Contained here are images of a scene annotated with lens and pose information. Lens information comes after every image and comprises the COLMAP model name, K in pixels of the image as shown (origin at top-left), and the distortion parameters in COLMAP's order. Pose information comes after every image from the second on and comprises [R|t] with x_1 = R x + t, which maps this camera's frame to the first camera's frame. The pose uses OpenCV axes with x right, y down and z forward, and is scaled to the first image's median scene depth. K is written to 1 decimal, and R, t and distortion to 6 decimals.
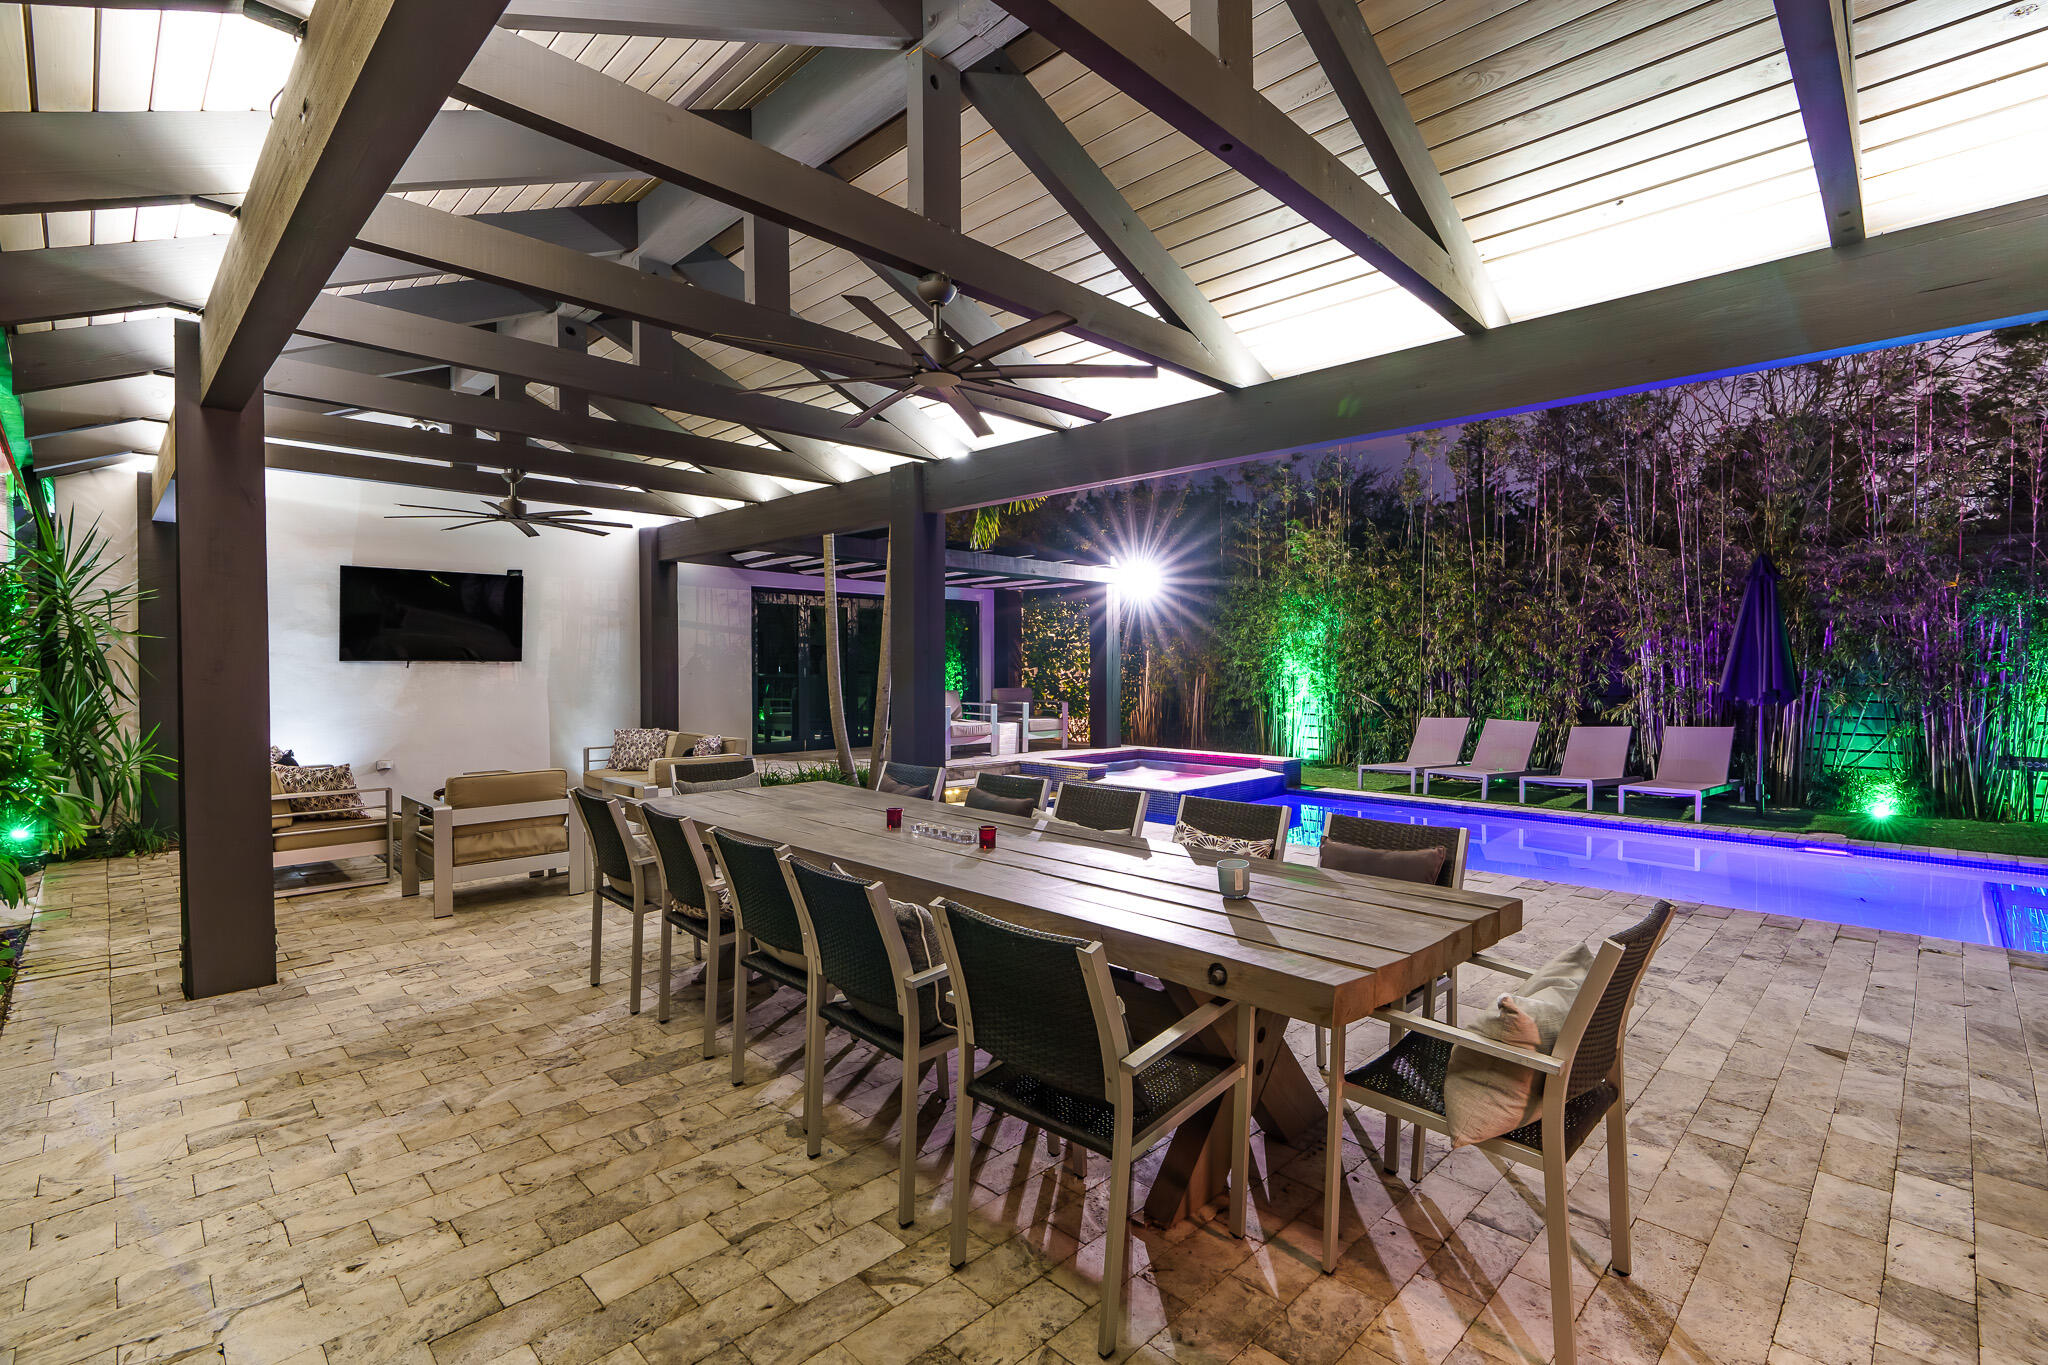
lens RADIAL K [[926.8, 0, 1024.0], [0, 926.8, 682.5], [0, 0, 1]] dist [0.000915, 0.000186]
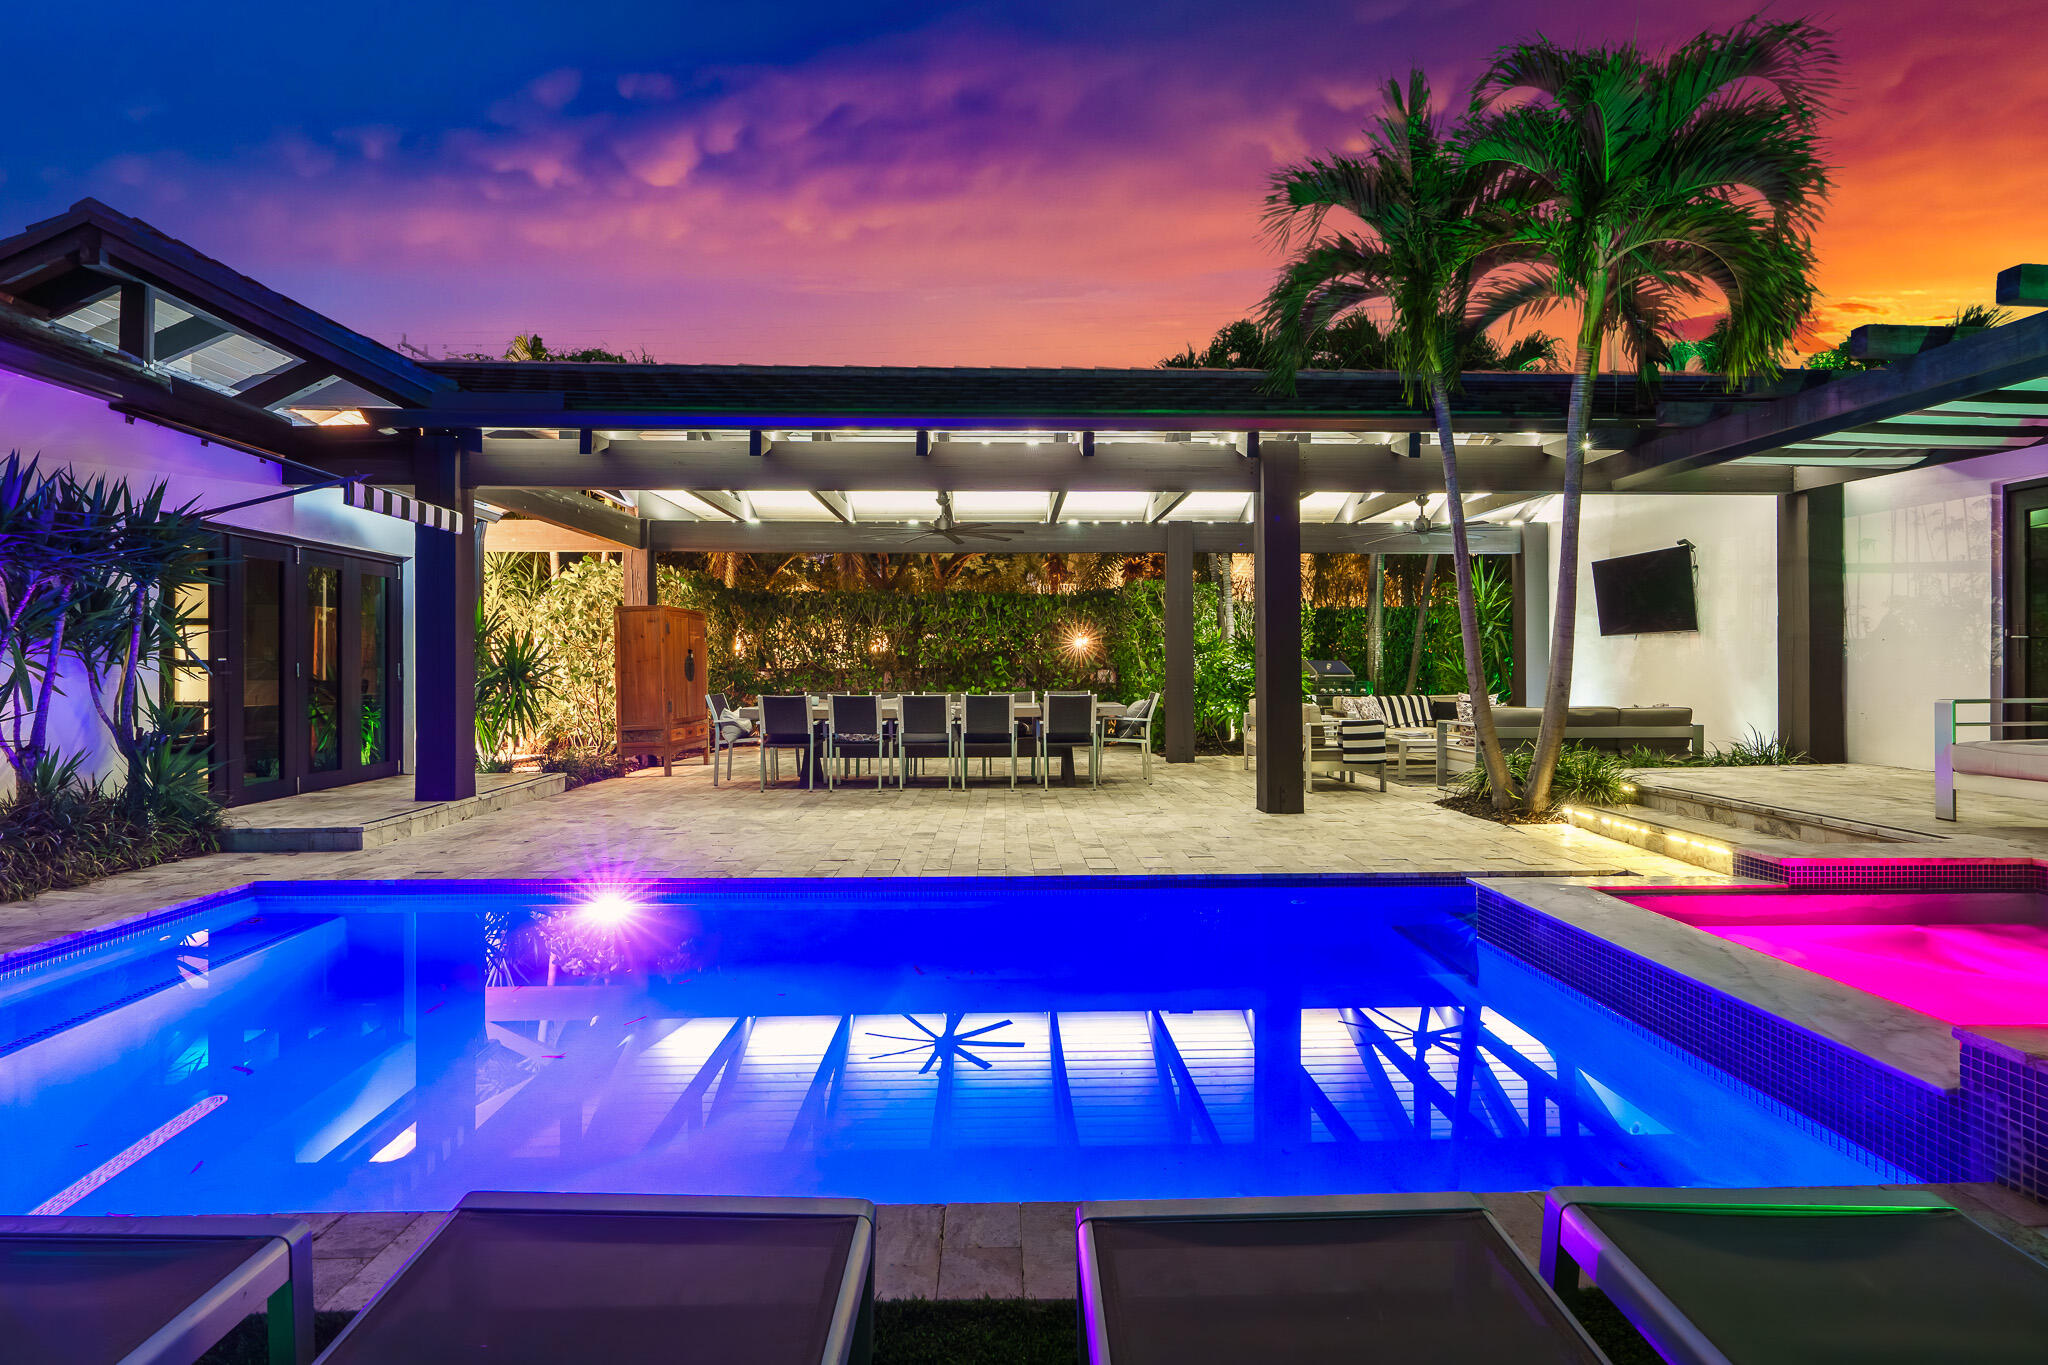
lens RADIAL K [[961.4, 0, 1030.1], [0, 961.4, 665.2], [0, 0, 1]] dist [-0.000651, 0.000105]
pose [[-0.686756, 0.001327, -0.726887, 0.685409], [-0.010560, 0.999875, 0.011803, 0.009215], [0.726811, 0.015782, -0.686656, 1.195328]]
